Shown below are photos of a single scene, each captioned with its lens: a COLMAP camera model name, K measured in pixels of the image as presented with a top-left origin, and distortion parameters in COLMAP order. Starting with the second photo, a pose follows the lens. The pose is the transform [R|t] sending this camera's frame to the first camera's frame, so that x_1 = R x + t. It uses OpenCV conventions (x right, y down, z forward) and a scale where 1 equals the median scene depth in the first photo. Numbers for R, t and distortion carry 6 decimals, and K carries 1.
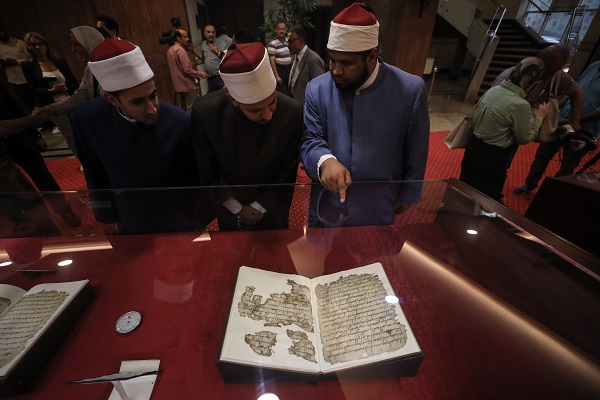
lens RADIAL K [[268.1, 0, 300.1], [0, 268.1, 204.5], [0, 0, 1]] dist [-0.045710, 0.010003]
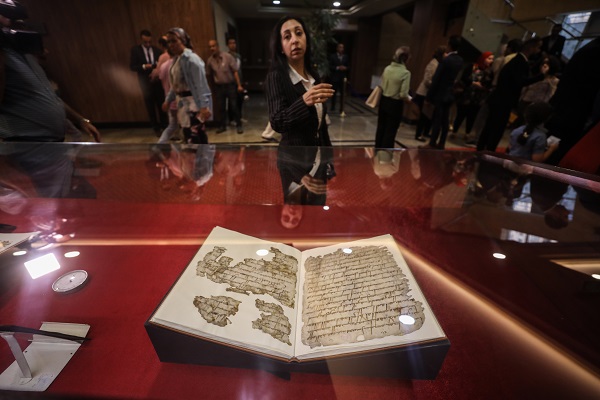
lens RADIAL K [[268.1, 0, 299.7], [0, 268.1, 203.1], [0, 0, 1]] dist [-0.045710, 0.010003]
pose [[0.995965, 0.055565, -0.070466, 0.101375], [-0.061469, 0.994519, -0.084577, 0.250604], [0.065380, 0.088567, 0.993922, 0.241372]]
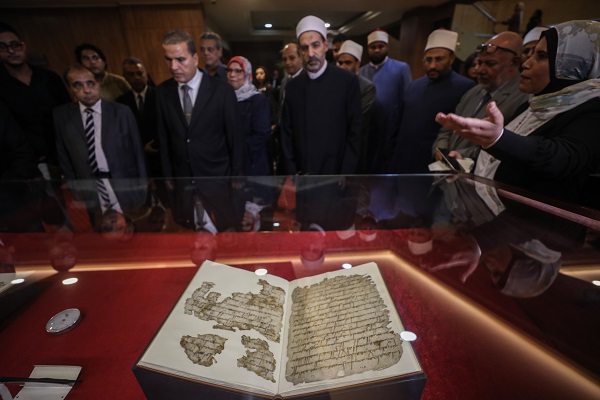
lens RADIAL K [[268.1, 0, 299.5], [0, 268.1, 202.5], [0, 0, 1]] dist [-0.045710, 0.010003]
pose [[0.997401, 0.013832, -0.070713, 0.152972], [-0.023586, 0.990008, -0.139023, 0.188244], [0.068083, 0.140329, 0.987761, 0.202297]]
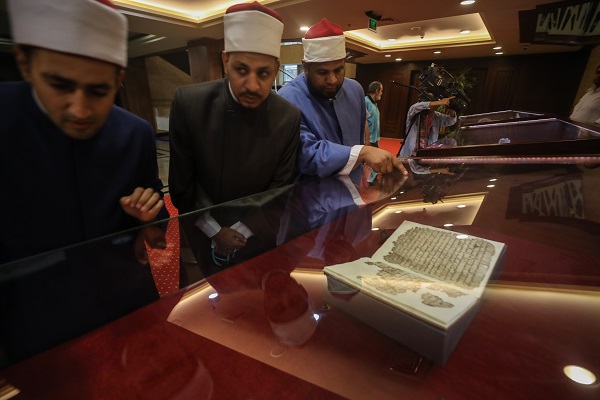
lens RADIAL K [[268.1, 0, 300.3], [0, 268.1, 204.6], [0, 0, 1]] dist [-0.045710, 0.010003]
pose [[0.759575, -0.234438, 0.606700, -0.851564], [0.356300, 0.930352, -0.086578, 0.113565], [-0.544147, 0.281930, 0.790202, 0.397646]]
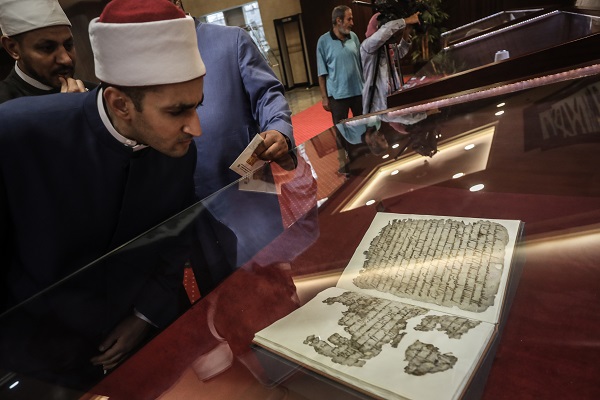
lens RADIAL K [[343.4, 0, 302.0], [0, 343.4, 205.5], [0, 0, 1]] dist [-0.038186, 0.005118]
pose [[0.632739, -0.440918, 0.636579, -0.549874], [0.576300, 0.817210, -0.006793, 0.099023], [-0.517223, 0.371159, 0.771182, 0.416451]]
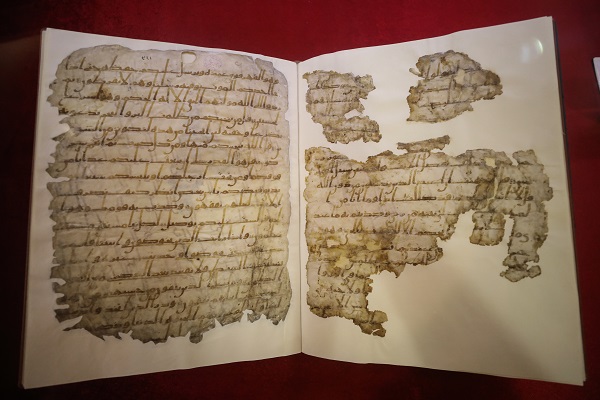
lens RADIAL K [[268.1, 0, 298.9], [0, 268.1, 201.6], [0, 0, 1]] dist [-0.045710, 0.010003]
pose [[-0.999563, -0.027787, 0.010038, 0.054107], [0.020412, -0.403908, 0.914572, 0.091756], [-0.021358, 0.914377, 0.404299, 0.889221]]
